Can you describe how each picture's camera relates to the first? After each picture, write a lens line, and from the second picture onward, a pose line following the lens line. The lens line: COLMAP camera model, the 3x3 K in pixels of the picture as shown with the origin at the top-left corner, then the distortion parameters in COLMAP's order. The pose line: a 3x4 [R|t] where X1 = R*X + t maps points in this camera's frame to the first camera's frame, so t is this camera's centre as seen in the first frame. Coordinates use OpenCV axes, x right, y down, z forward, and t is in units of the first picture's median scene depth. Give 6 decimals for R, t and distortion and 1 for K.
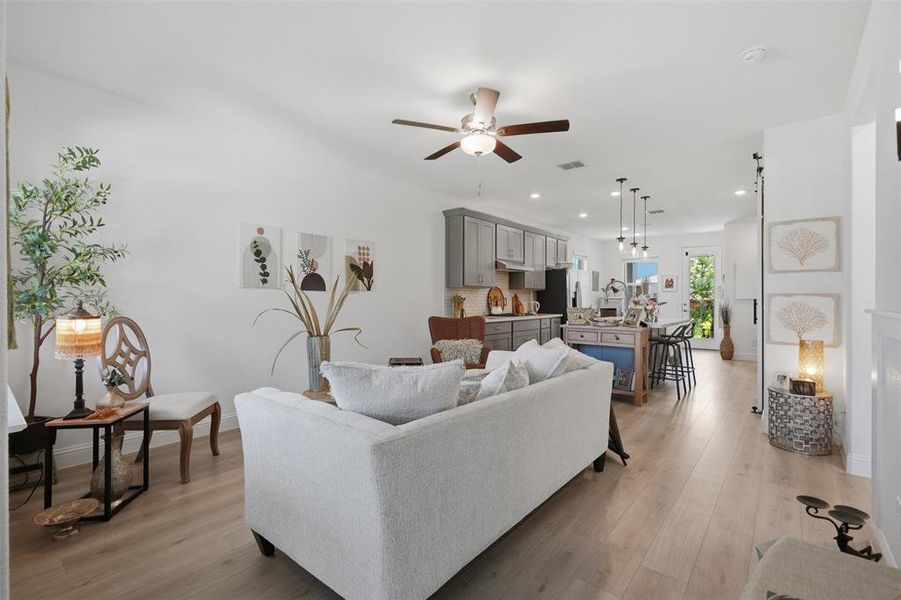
lens RADIAL K [[411.2, 0, 450.5], [0, 411.2, 300.0], [0, 0, 1]] dist [0.001961, 0.000653]
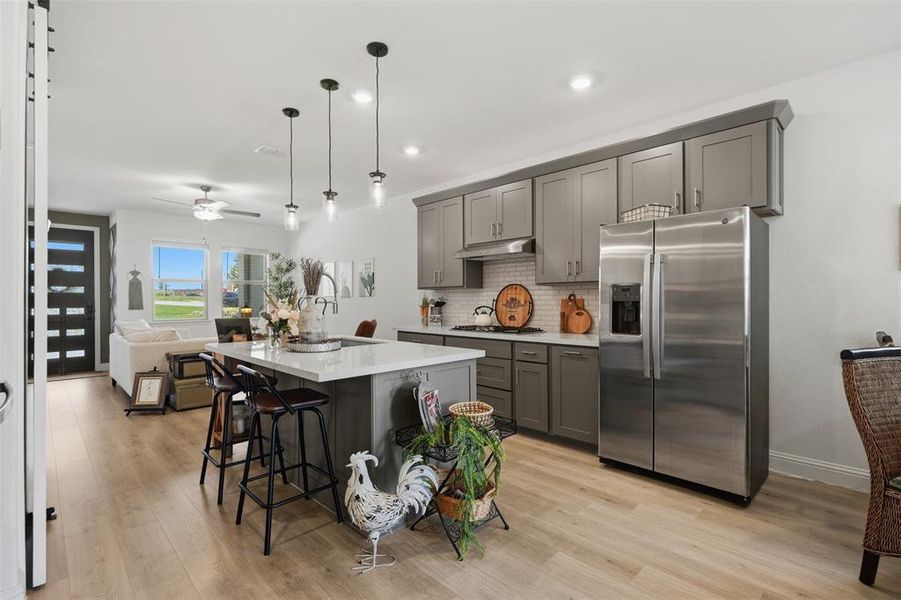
lens RADIAL K [[422.1, 0, 450.5], [0, 422.1, 300.0], [0, 0, 1]] dist [0.003082, 0.000579]
pose [[-0.106440, -0.005231, -0.994305, 1.242387], [-0.004327, 0.999979, -0.004797, -0.006061], [0.994310, 0.003792, -0.106461, 1.585272]]
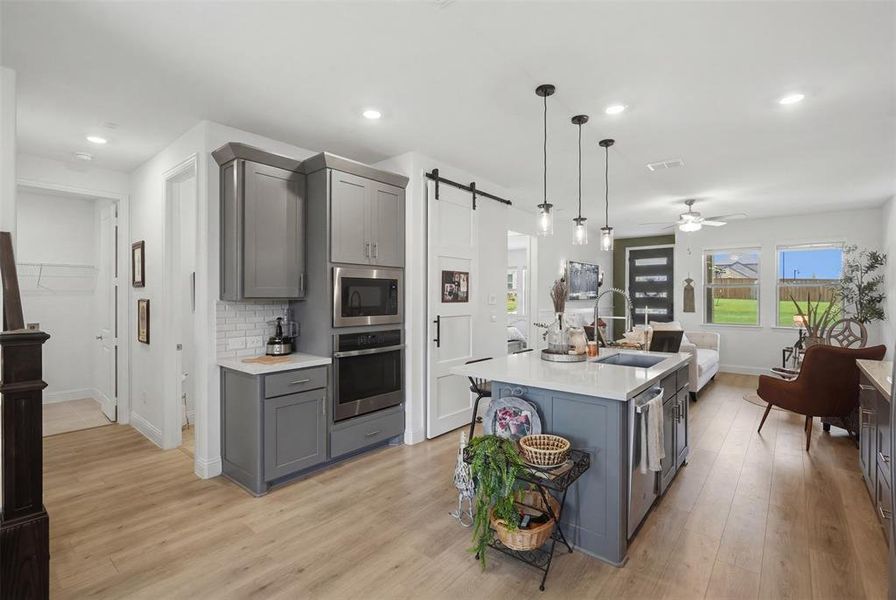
lens RADIAL K [[408.9, 0, 448.0], [0, 408.9, 300.0], [0, 0, 1]] dist [0.001961, 0.000653]
pose [[-0.999905, -0.008490, 0.010878, 0.813216], [-0.008294, 0.999805, 0.017918, -0.049207], [-0.011028, 0.017826, -0.999780, 2.041775]]
